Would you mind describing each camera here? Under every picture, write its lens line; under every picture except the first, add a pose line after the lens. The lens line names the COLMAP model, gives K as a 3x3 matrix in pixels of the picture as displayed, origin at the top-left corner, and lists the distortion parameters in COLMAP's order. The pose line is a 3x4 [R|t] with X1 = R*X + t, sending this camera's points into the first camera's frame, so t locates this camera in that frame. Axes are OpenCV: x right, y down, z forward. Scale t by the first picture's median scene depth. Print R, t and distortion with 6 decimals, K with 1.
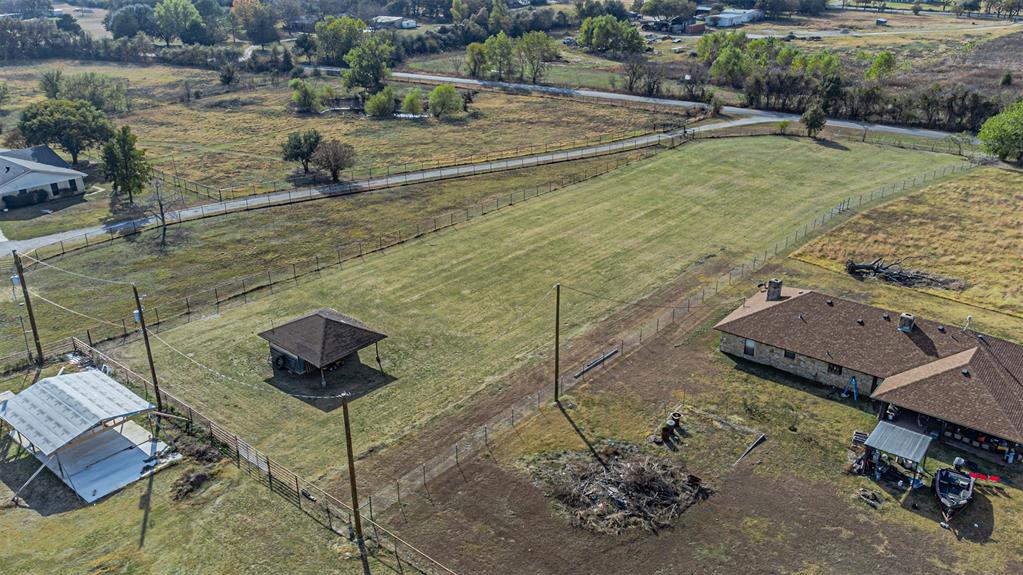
lens RADIAL K [[776.4, 0, 489.3], [0, 776.4, 287.9], [0, 0, 1]] dist [-0.004547, 0.125858]
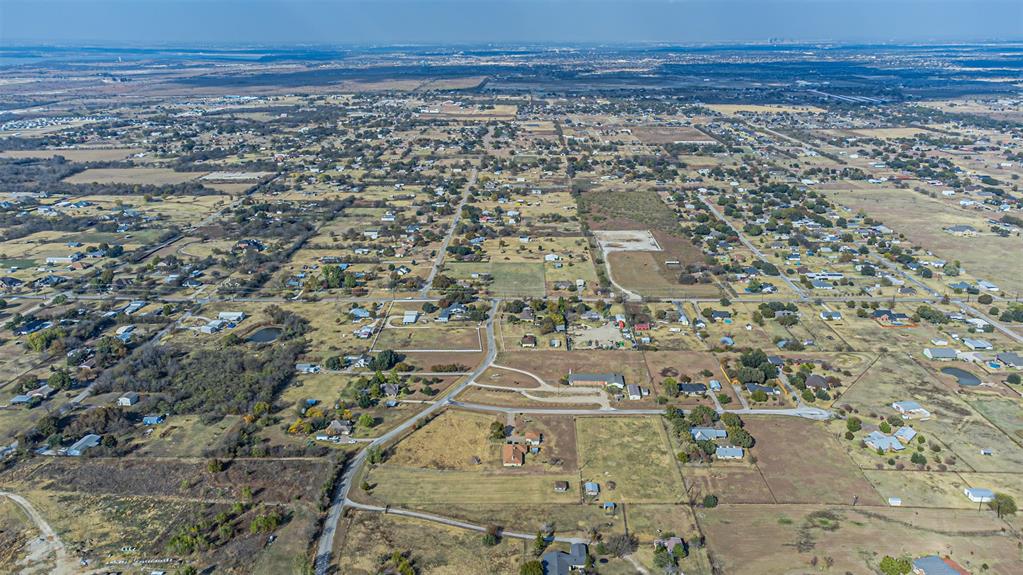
lens RADIAL K [[798.9, 0, 511.5], [0, 798.9, 287.5], [0, 0, 1]] dist [0.066641, 0.010055]
pose [[-0.620539, -0.248558, 0.743741, -2.217407], [0.333689, 0.774585, 0.537279, -2.430218], [-0.709636, 0.581581, -0.397719, 1.432761]]
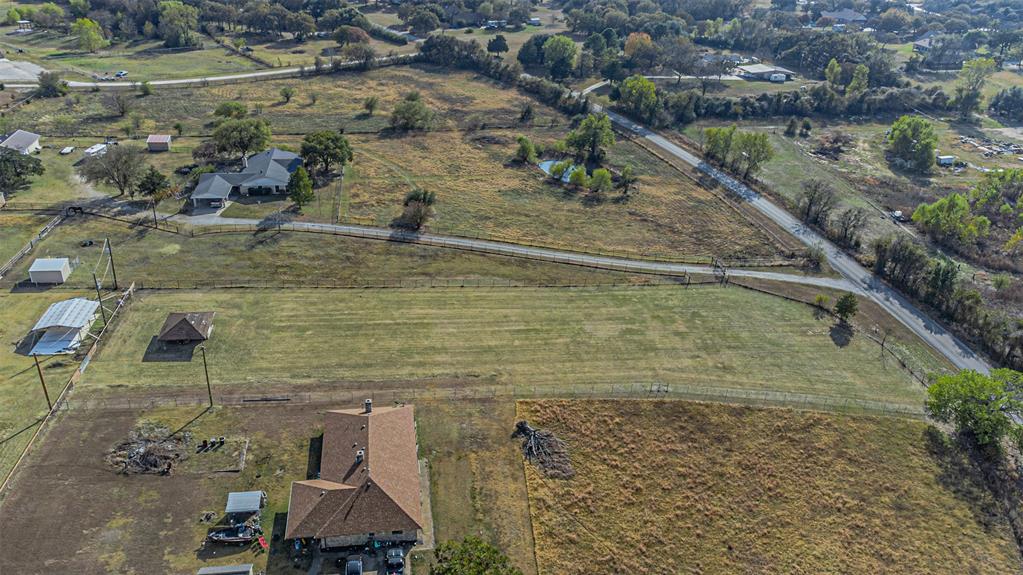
lens RADIAL K [[750.9, 0, 511.5], [0, 750.9, 287.5], [0, 0, 1]] dist [0.063138, 0.002272]
pose [[0.748208, 0.341314, -0.568937, 0.642862], [-0.310232, 0.937985, 0.154726, -0.255765], [0.586465, 0.060736, 0.807694, -0.021567]]
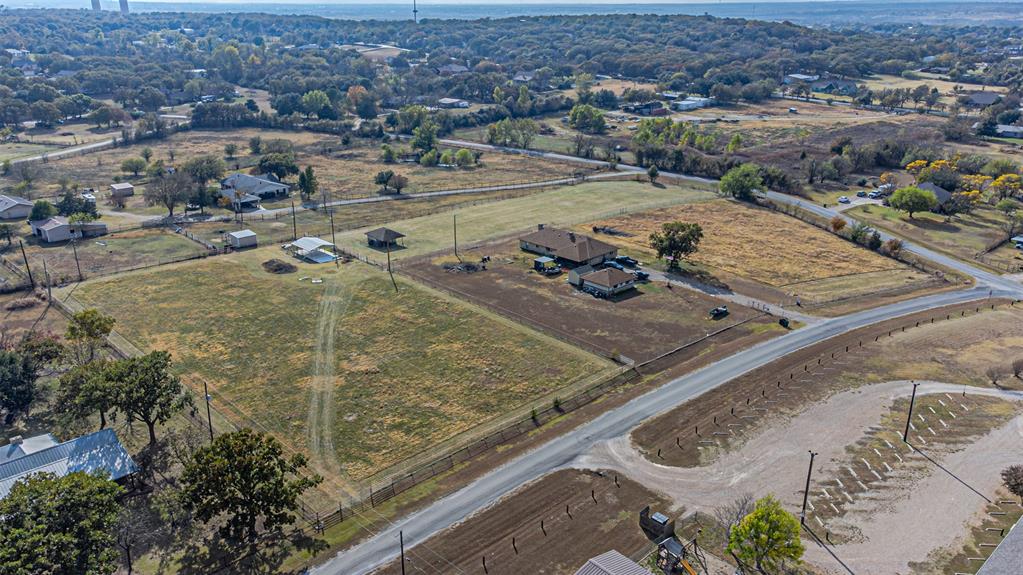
lens RADIAL K [[798.9, 0, 511.5], [0, 798.9, 287.5], [0, 0, 1]] dist [0.066641, 0.010055]
pose [[0.995663, 0.039236, -0.084360, 0.253246], [-0.045061, 0.996647, -0.068300, 0.210796], [0.081397, 0.071805, 0.994092, -0.946056]]
